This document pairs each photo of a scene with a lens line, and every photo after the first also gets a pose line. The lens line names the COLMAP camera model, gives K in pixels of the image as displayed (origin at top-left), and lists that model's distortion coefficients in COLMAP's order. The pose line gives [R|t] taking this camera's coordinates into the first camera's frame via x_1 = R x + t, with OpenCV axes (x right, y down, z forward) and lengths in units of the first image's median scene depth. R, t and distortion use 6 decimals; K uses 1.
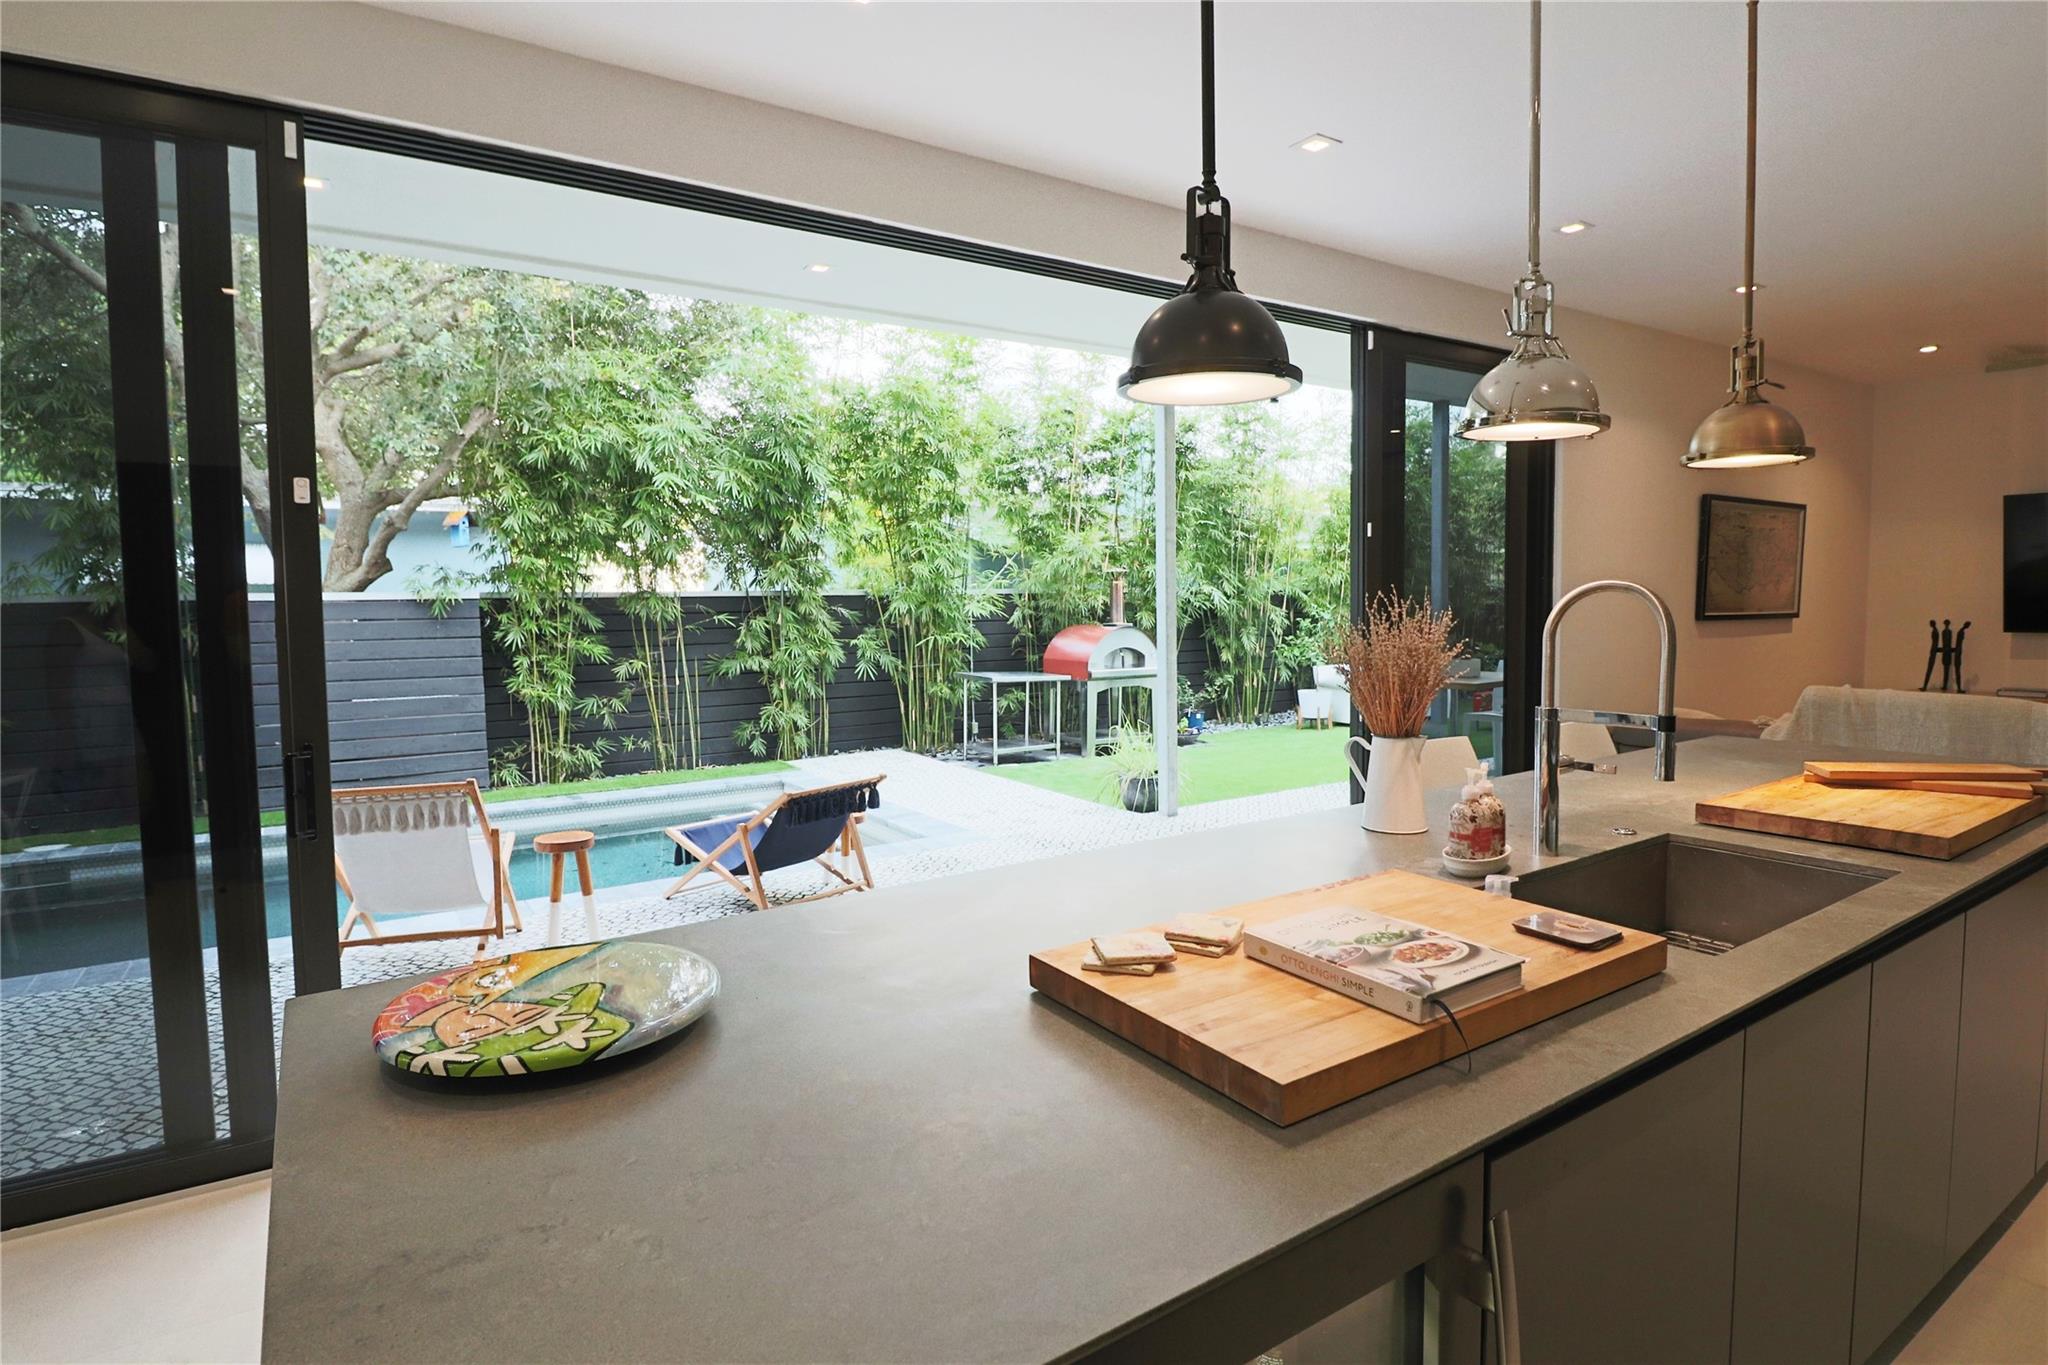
lens RADIAL K [[1048.6, 0, 1032.9], [0, 1048.6, 670.8], [0, 0, 1]] dist [-0.011519, -0.008478]
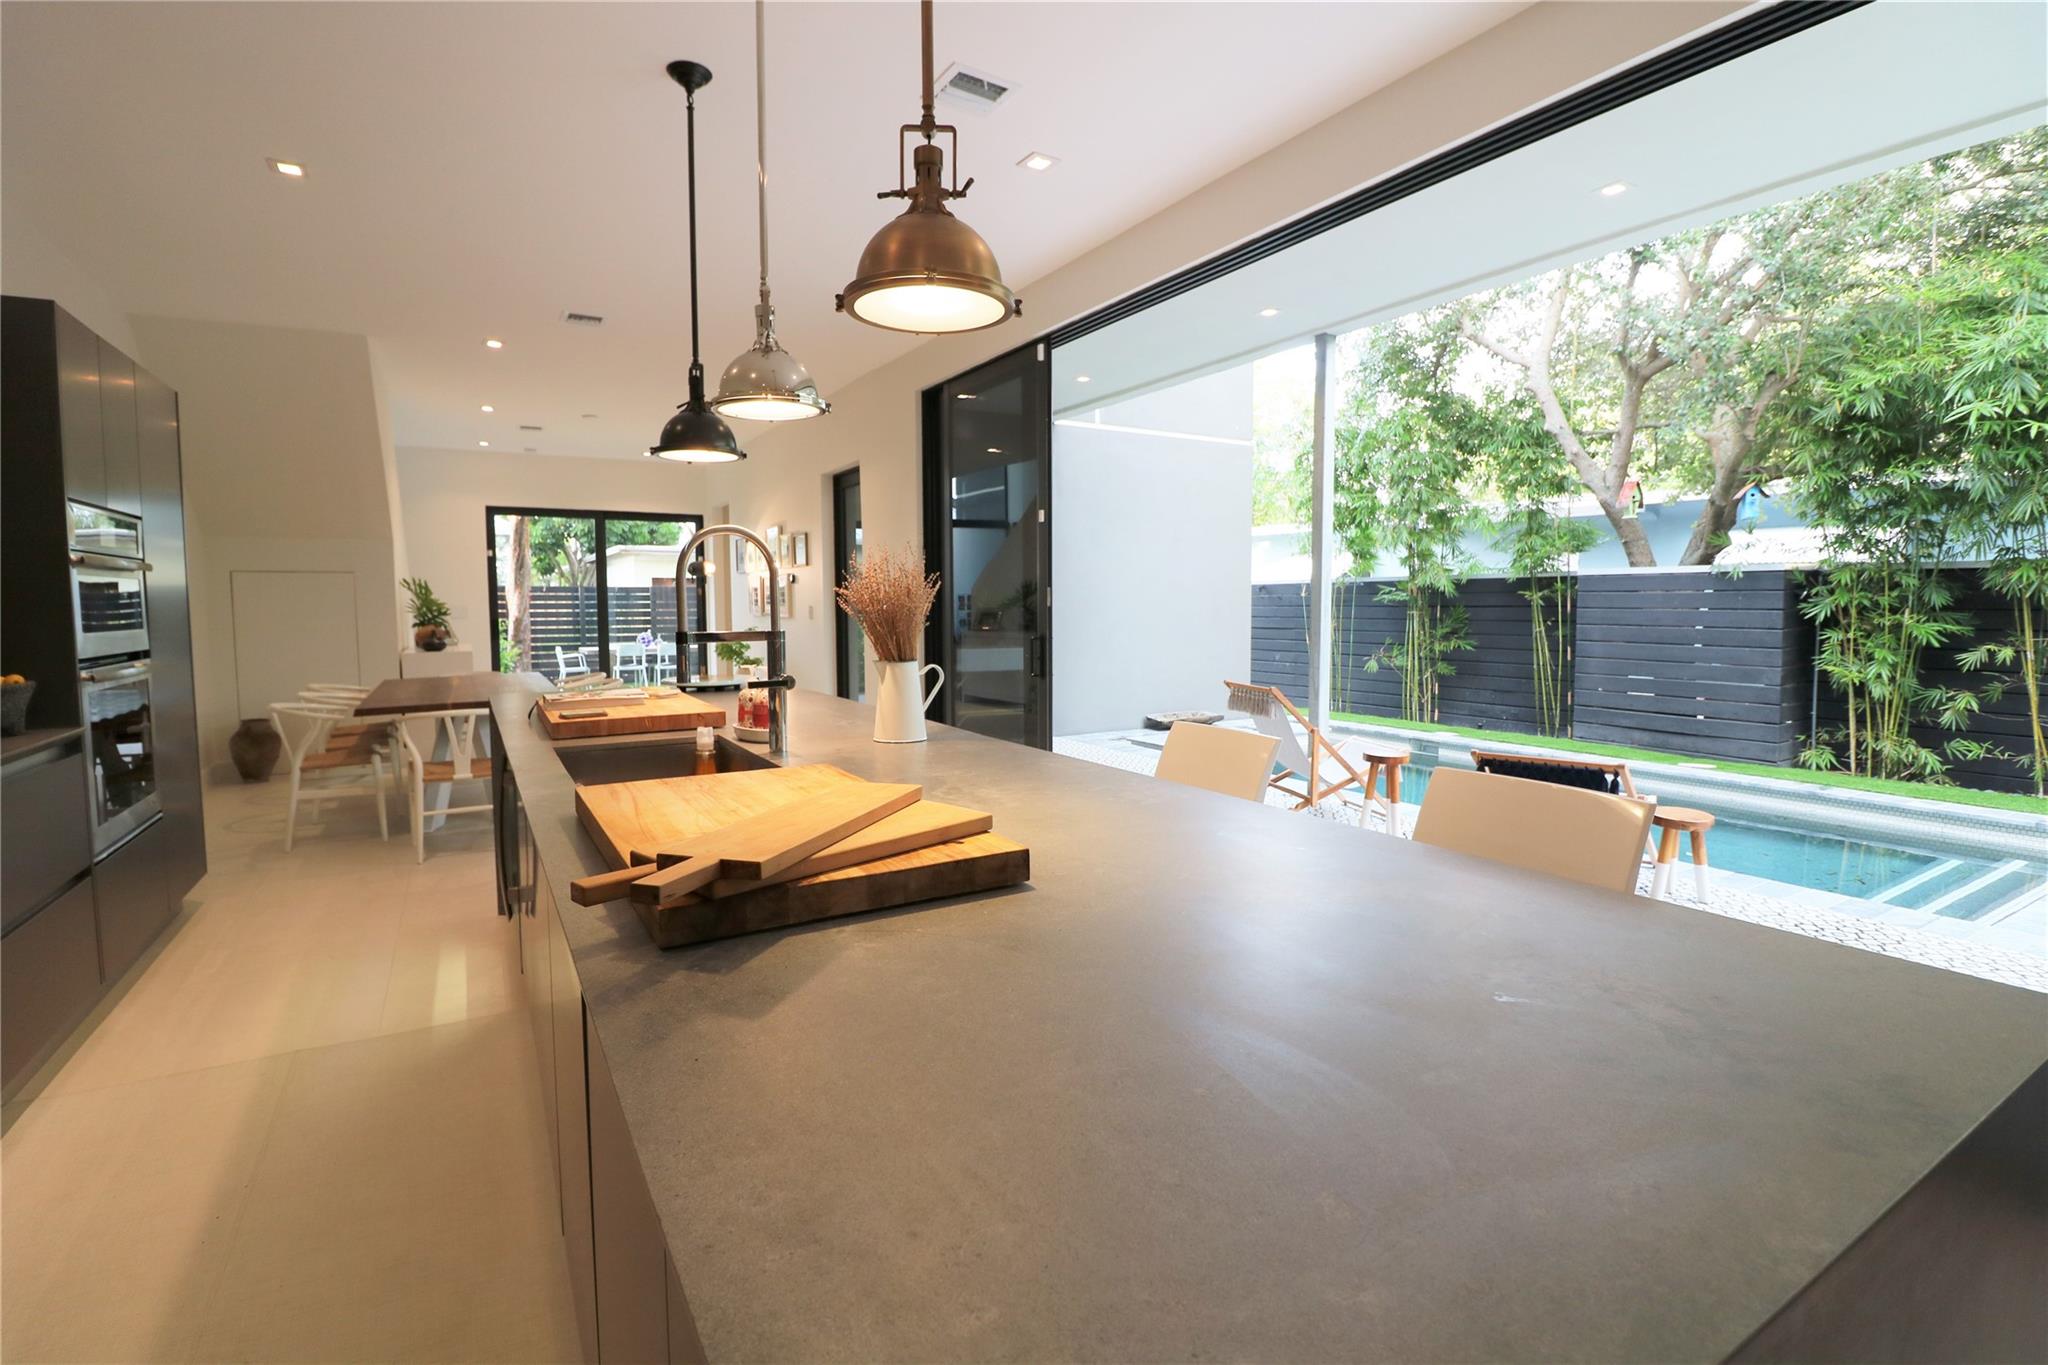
lens RADIAL K [[941.9, 0, 1012.3], [0, 941.9, 670.7], [0, 0, 1]] dist [-0.014855, -0.005566]
pose [[-0.069221, 0.085779, -0.993907, 0.363655], [-0.063525, 0.993895, 0.090203, -0.007656], [0.995577, 0.069381, -0.063350, 0.311894]]
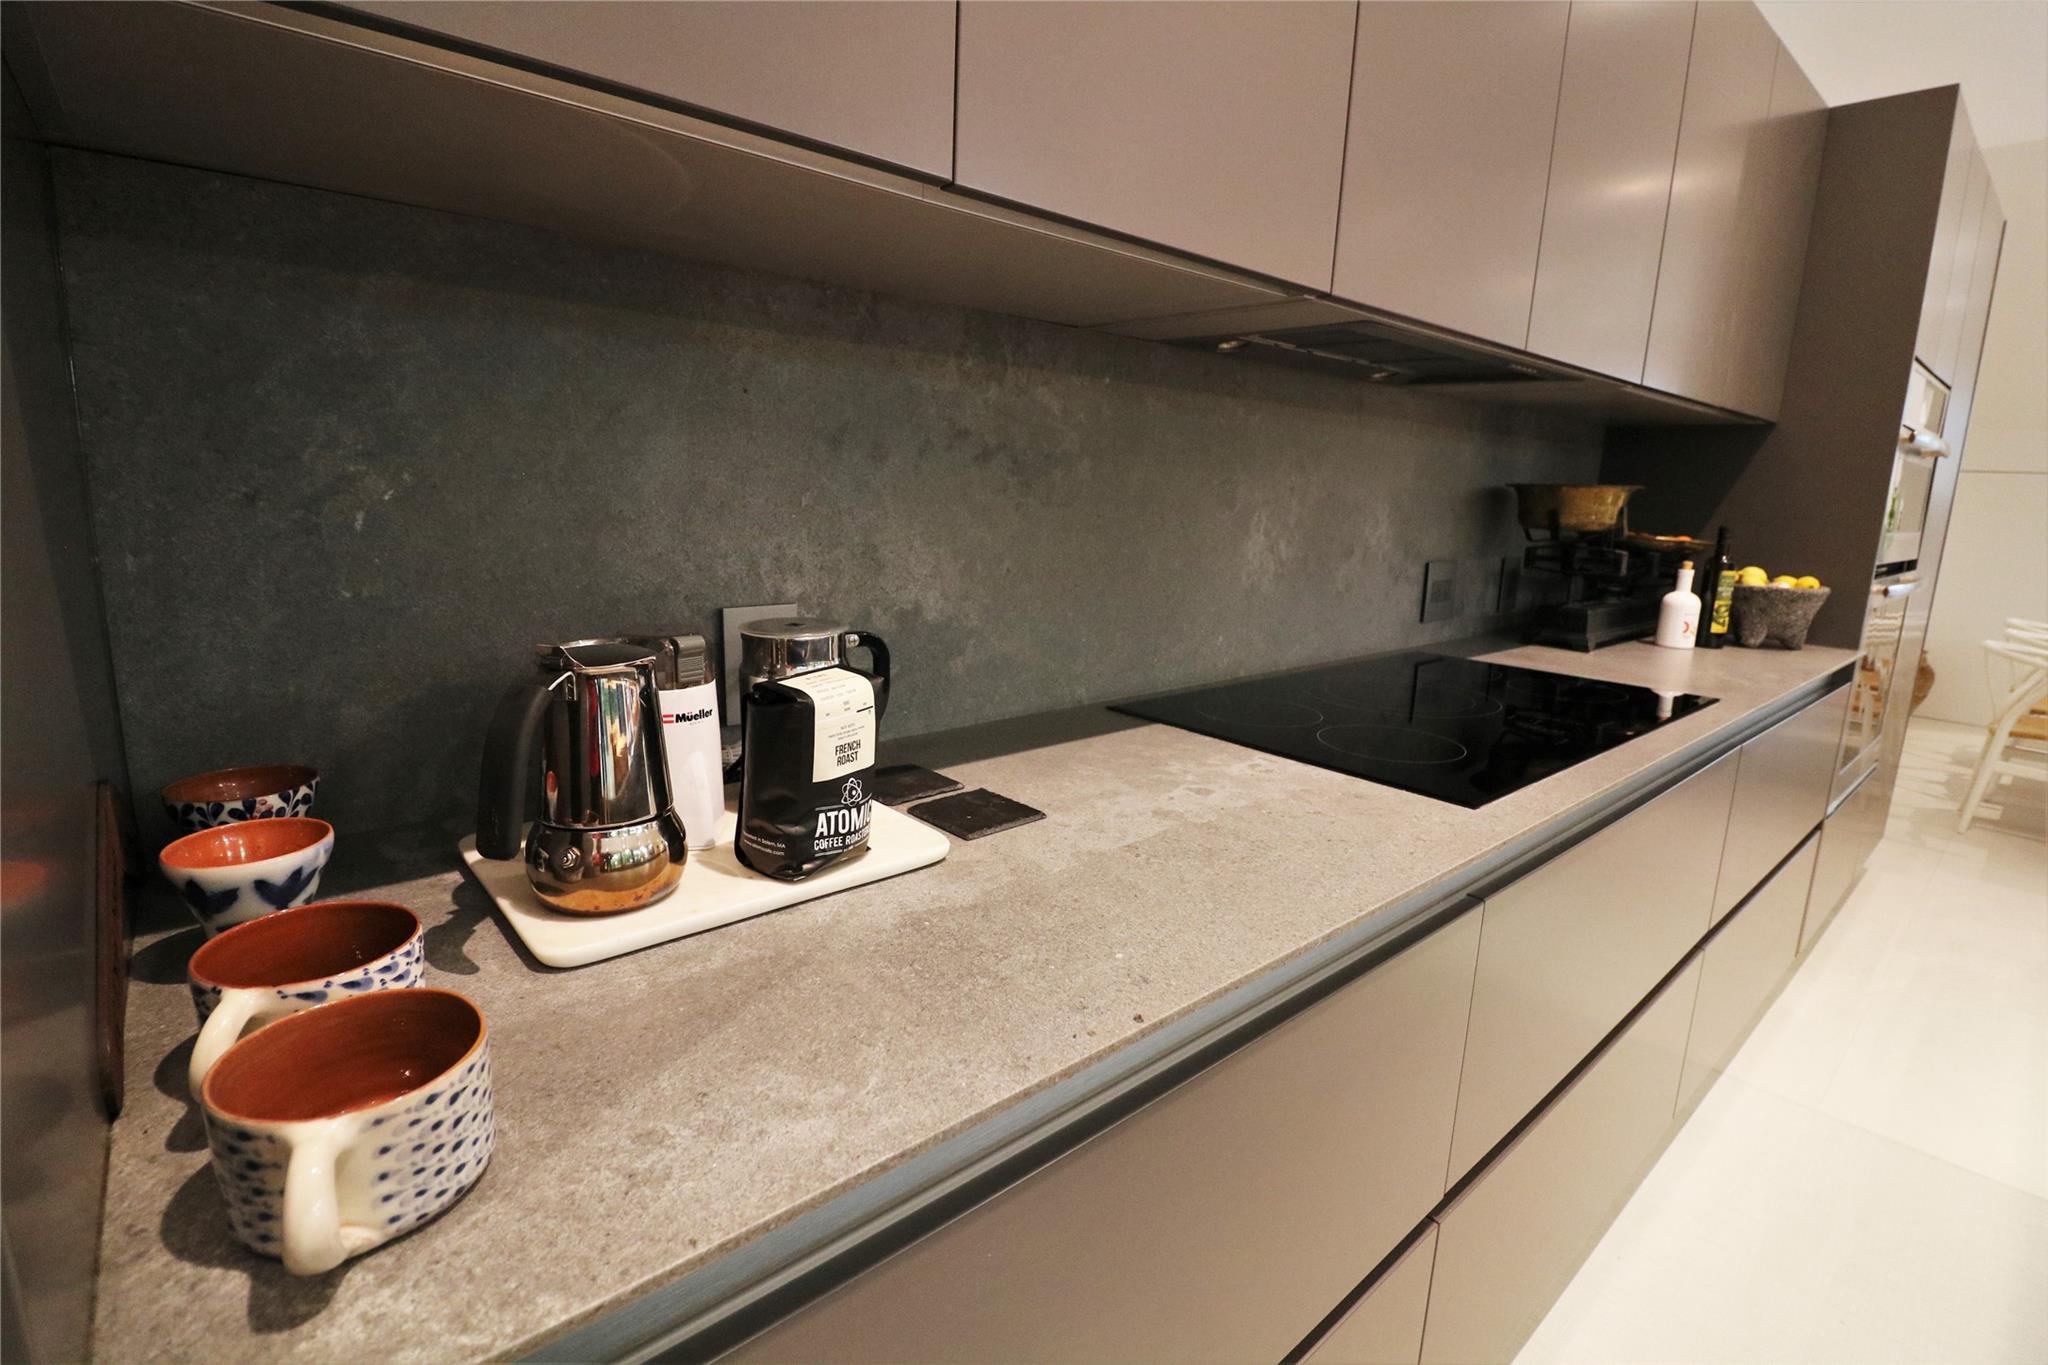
lens RADIAL K [[941.9, 0, 1033.9], [0, 941.9, 666.1], [0, 0, 1]] dist [-0.014855, -0.005566]
pose [[-0.992918, 0.003794, -0.118745, 0.328495], [-0.026702, 0.966792, 0.254164, 0.005668], [0.115766, 0.255535, -0.959844, 0.199037]]
